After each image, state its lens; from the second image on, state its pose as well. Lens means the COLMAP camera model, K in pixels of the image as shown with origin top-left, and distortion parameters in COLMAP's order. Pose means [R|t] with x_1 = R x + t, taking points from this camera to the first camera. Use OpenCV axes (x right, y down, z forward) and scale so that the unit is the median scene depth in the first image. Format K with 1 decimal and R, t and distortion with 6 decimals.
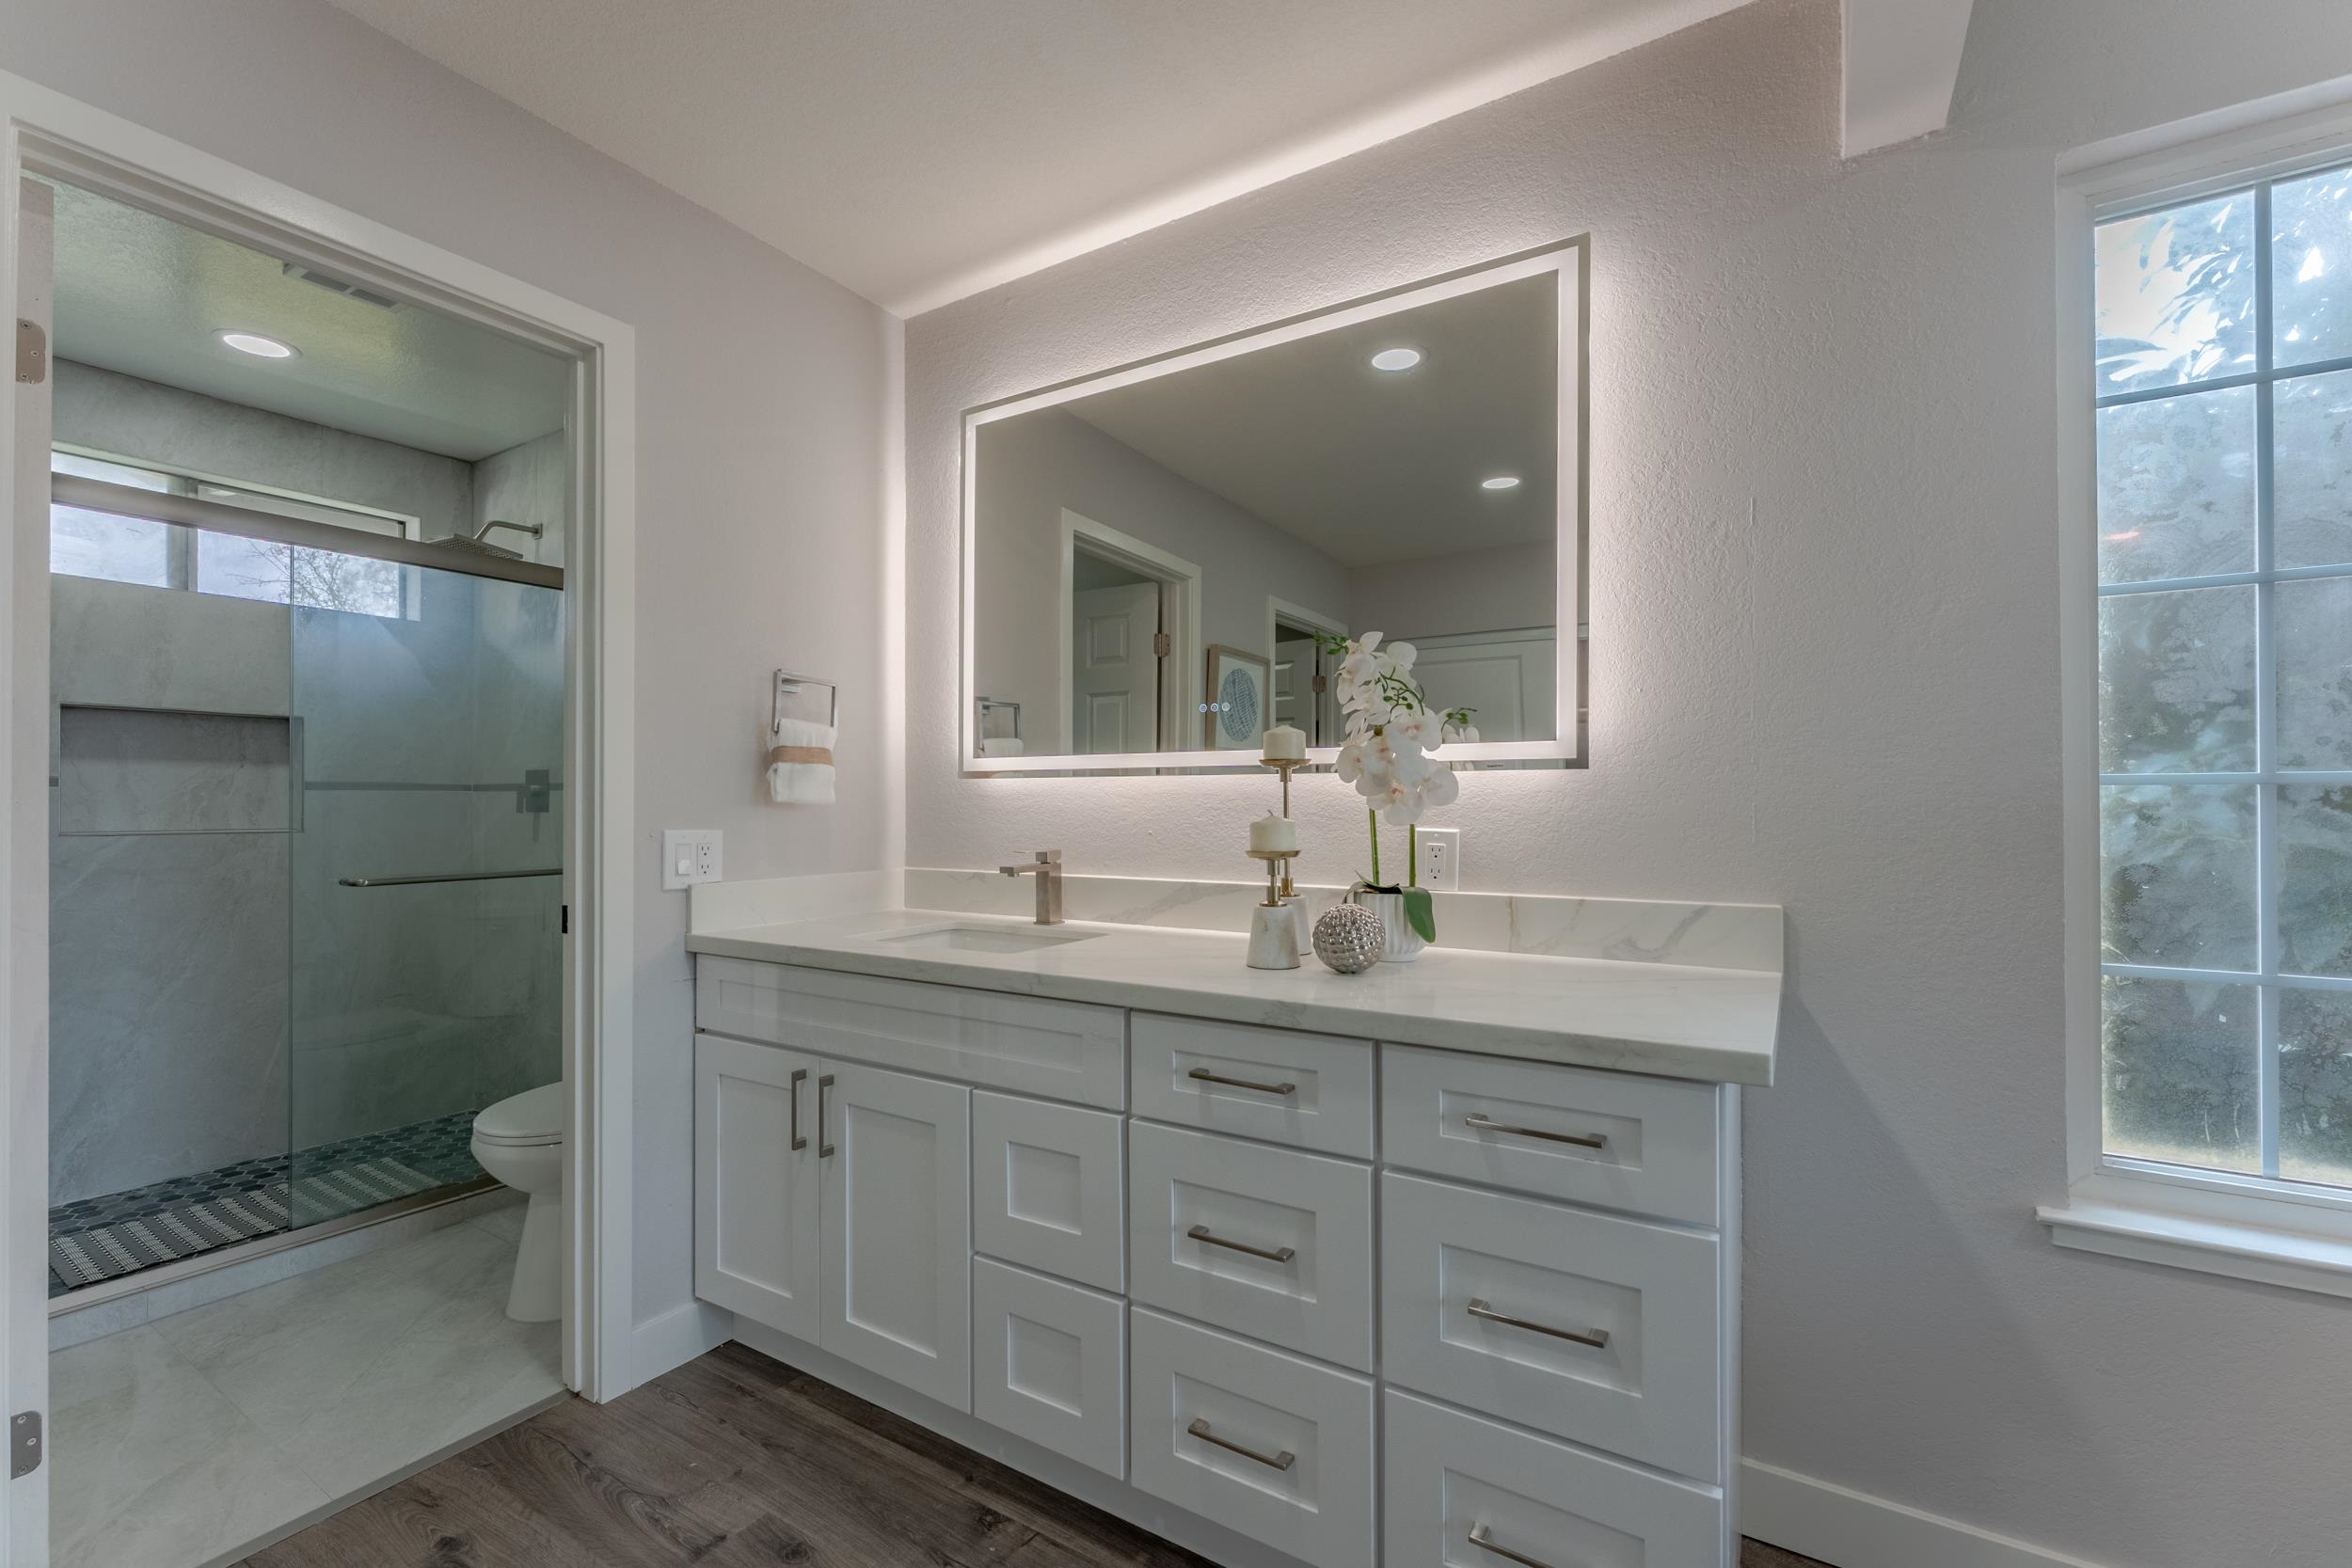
lens RADIAL K [[961.8, 0, 1230.6], [0, 961.8, 800.0], [0, 0, 1]] dist [0.003303, -0.000434]
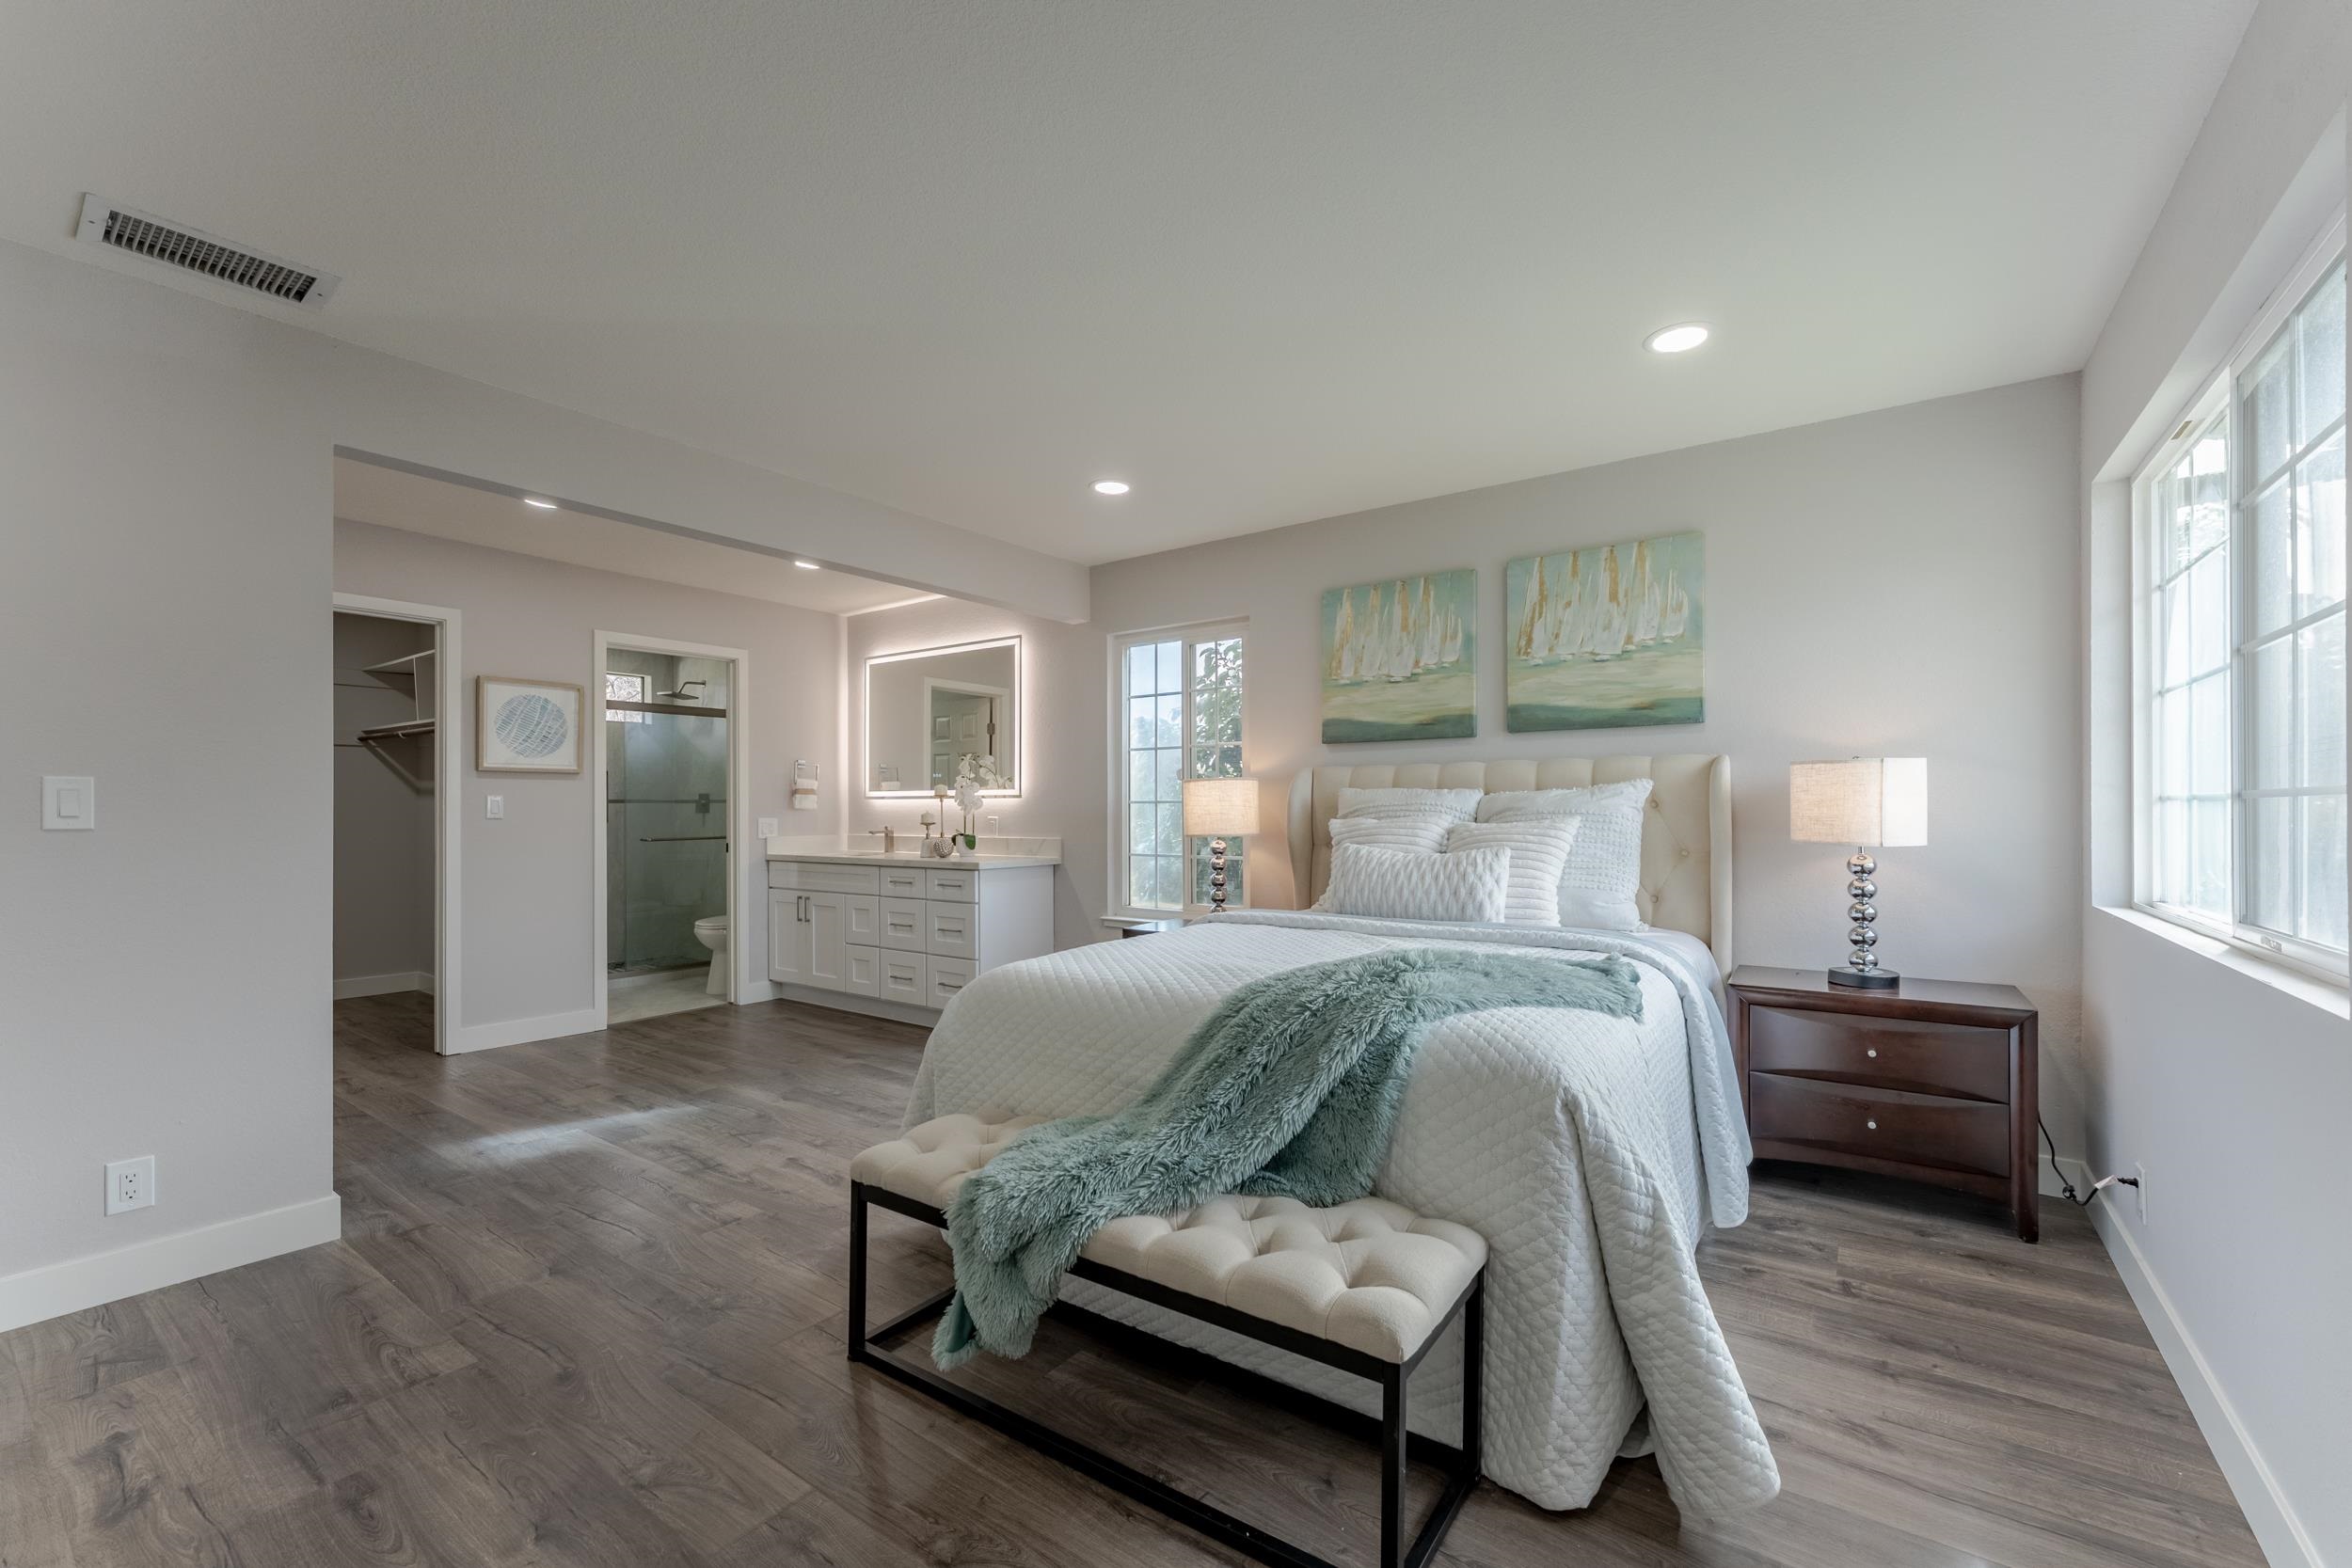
lens RADIAL K [[961.8, 0, 1186.4], [0, 961.8, 813.9], [0, 0, 1]] dist [0.003303, -0.000434]
pose [[0.992960, -0.001453, -0.118439, 0.833029], [0.002708, 0.999942, 0.010439, -0.006637], [0.118416, -0.010686, 0.992907, -1.387722]]
